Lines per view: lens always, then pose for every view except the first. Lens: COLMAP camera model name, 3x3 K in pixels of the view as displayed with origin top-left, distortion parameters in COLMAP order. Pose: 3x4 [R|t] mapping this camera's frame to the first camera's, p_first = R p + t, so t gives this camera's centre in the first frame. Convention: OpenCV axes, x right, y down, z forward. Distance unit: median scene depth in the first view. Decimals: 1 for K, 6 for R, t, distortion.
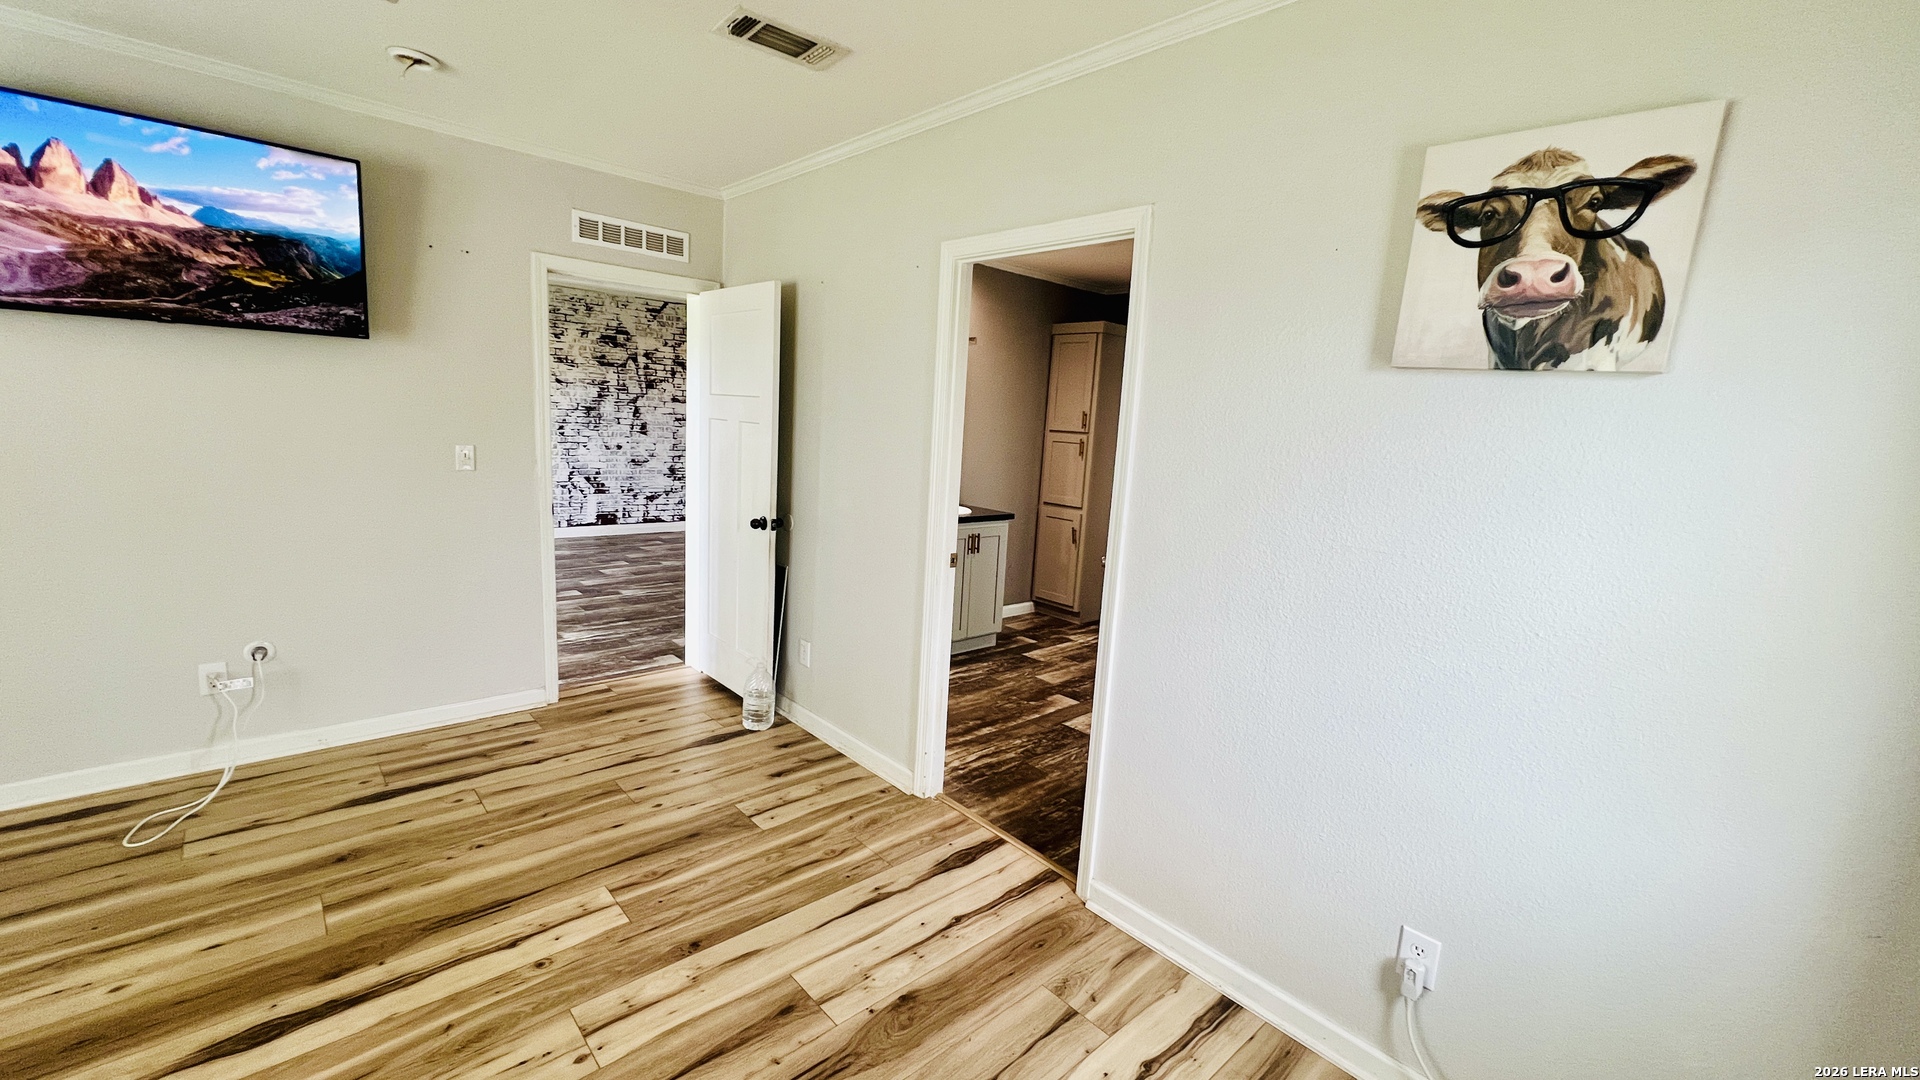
lens RADIAL K [[763.8, 0, 961.2], [0, 763.8, 537.4], [0, 0, 1]] dist [-0.000662, -0.000516]
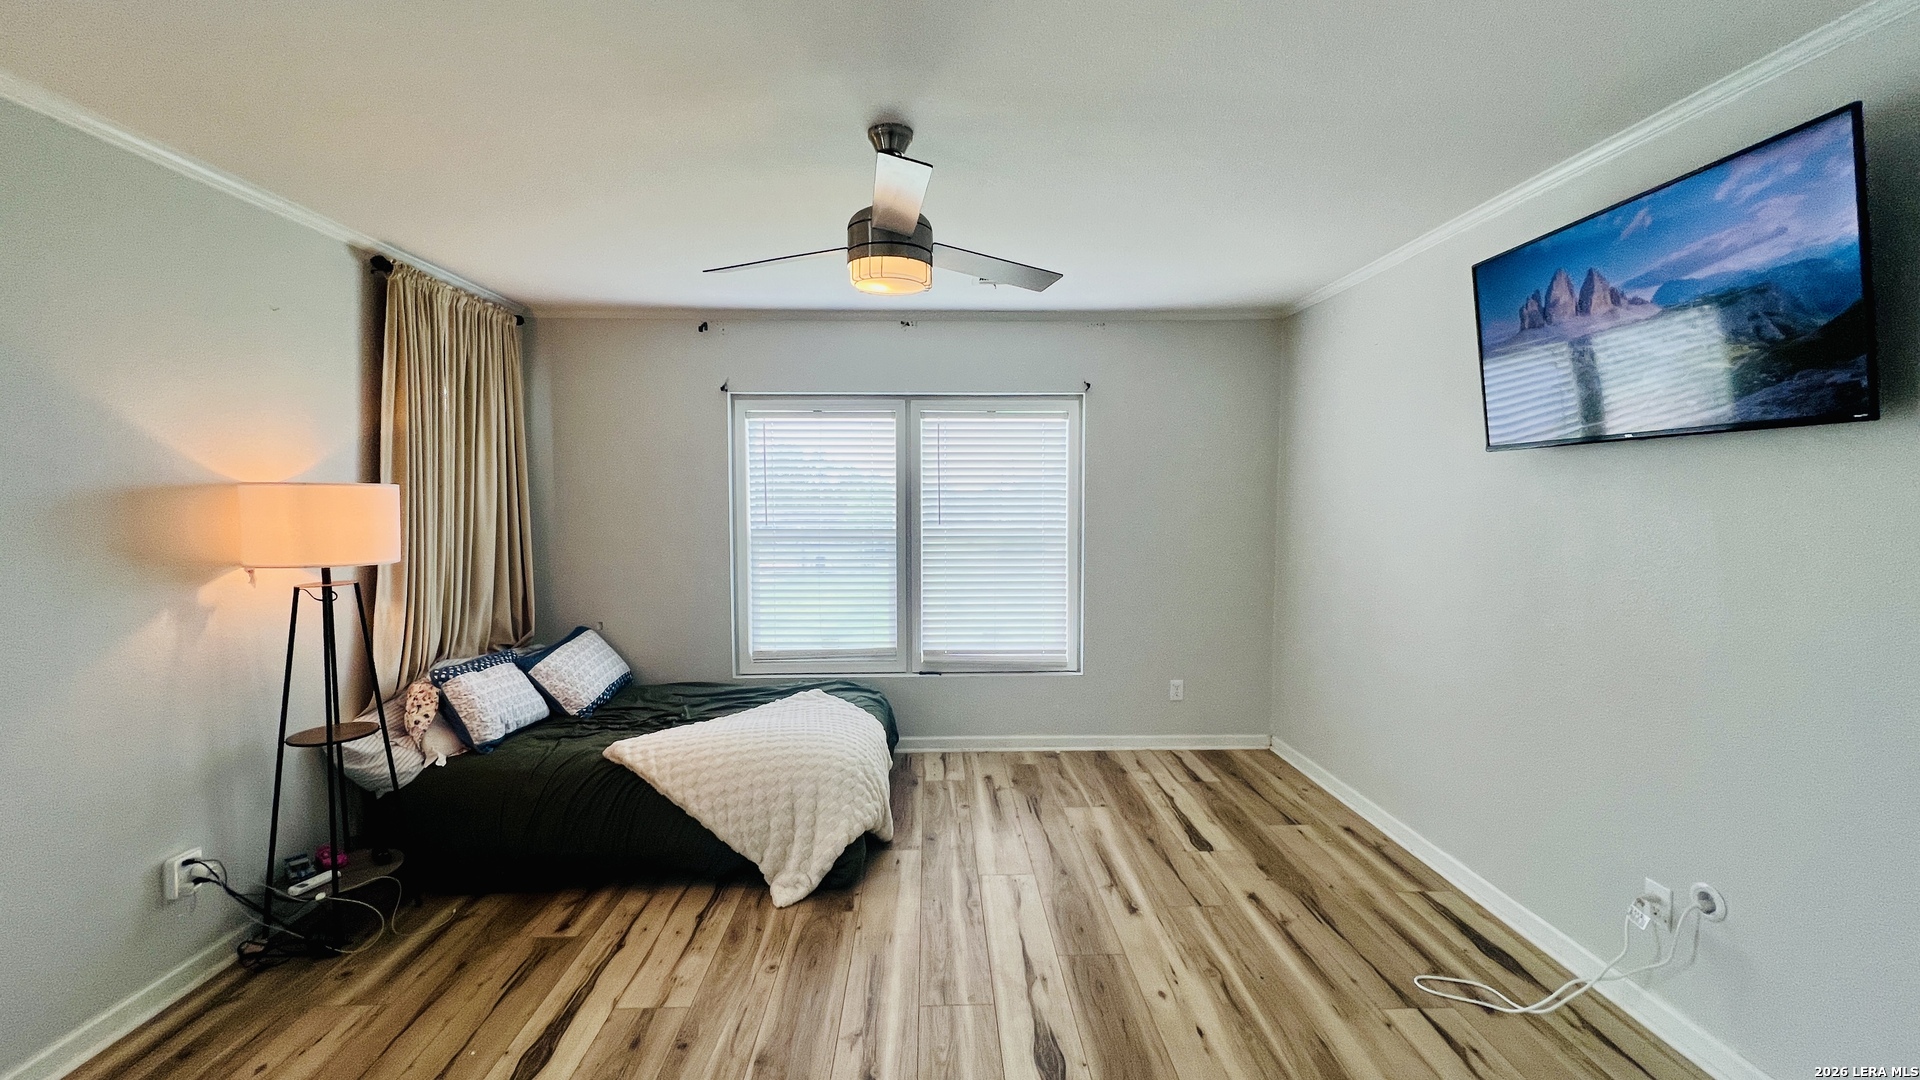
lens RADIAL K [[763.8, 0, 952.5], [0, 763.8, 538.5], [0, 0, 1]] dist [-0.000662, -0.000516]
pose [[-0.650868, -0.014838, -0.759046, 0.047093], [-0.157445, 0.980711, 0.115835, -0.164678], [0.742685, 0.194901, -0.640650, 1.037272]]
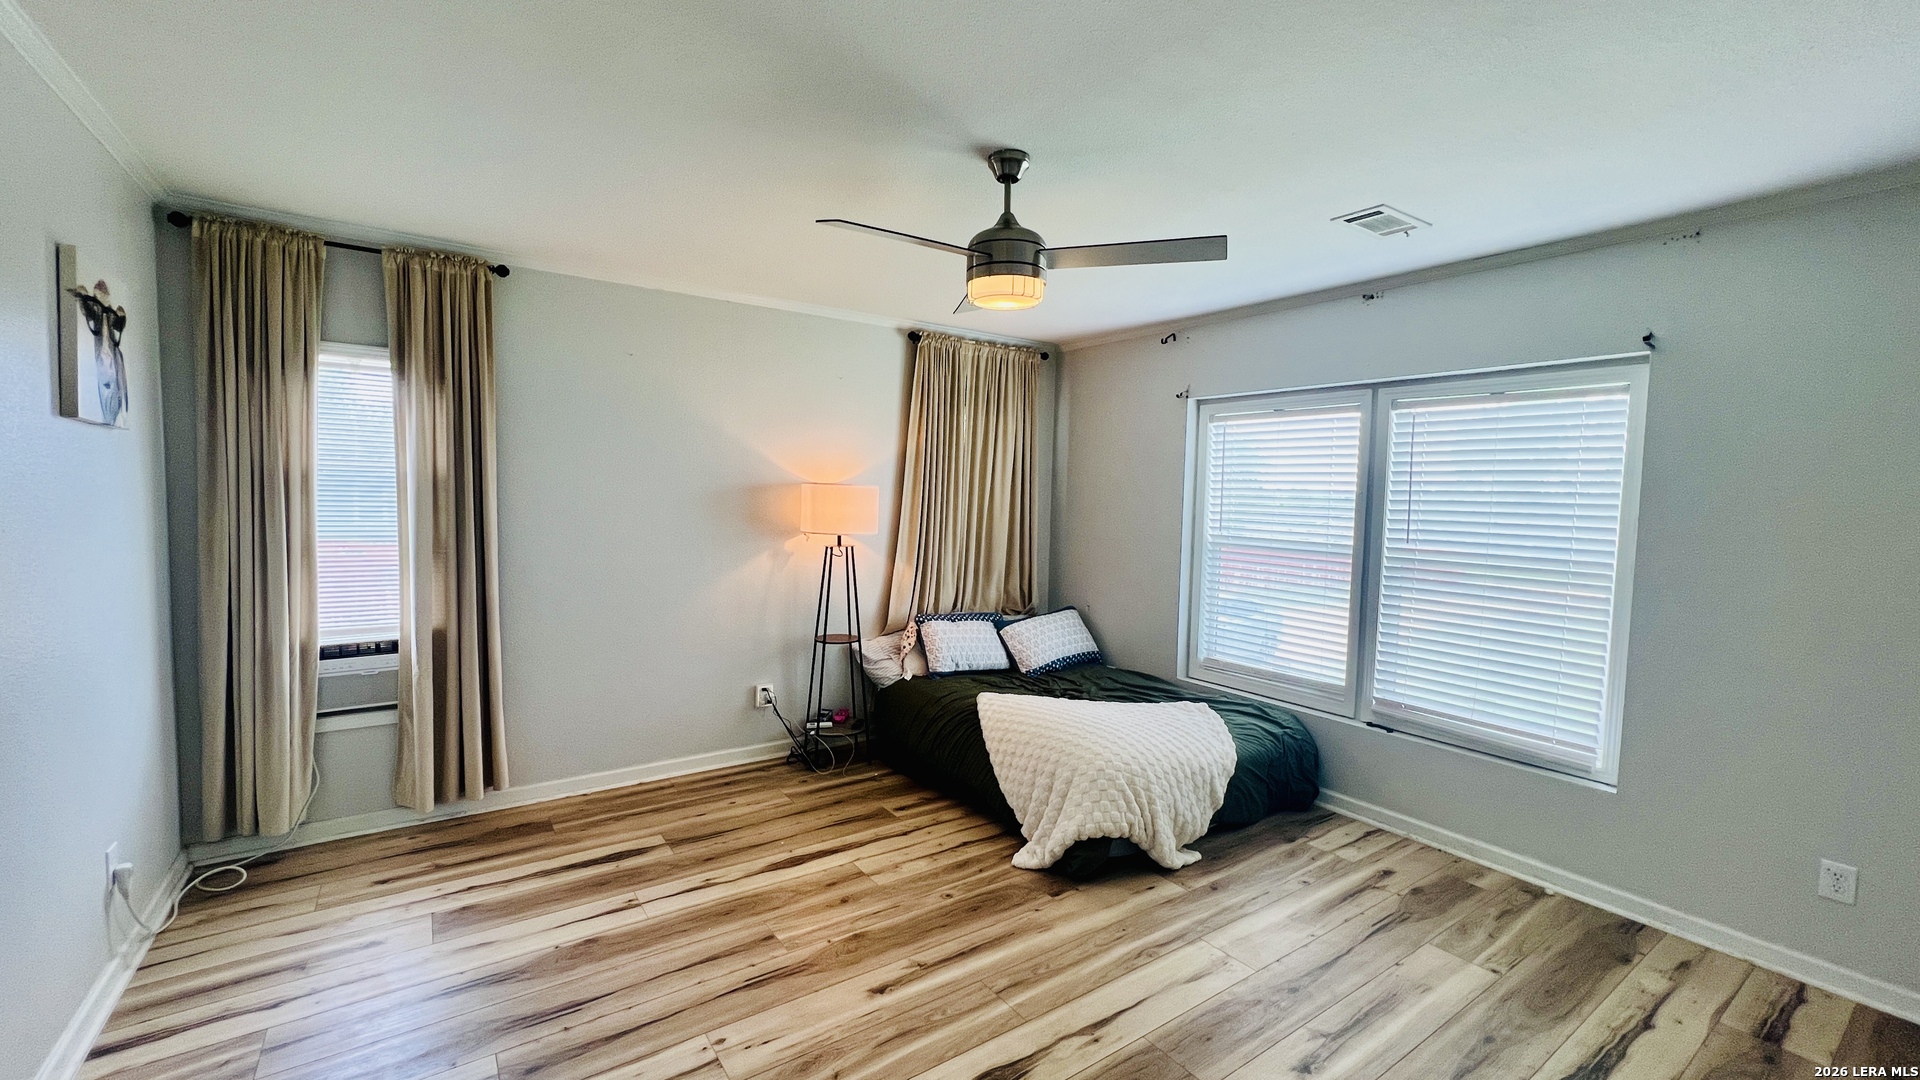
lens RADIAL K [[763.8, 0, 952.7], [0, 763.8, 536.6], [0, 0, 1]] dist [-0.000662, -0.000516]
pose [[-0.988931, -0.090452, 0.117621, -0.643721], [-0.062218, 0.972440, 0.224700, -0.263858], [-0.134704, 0.214895, -0.967303, 1.345151]]
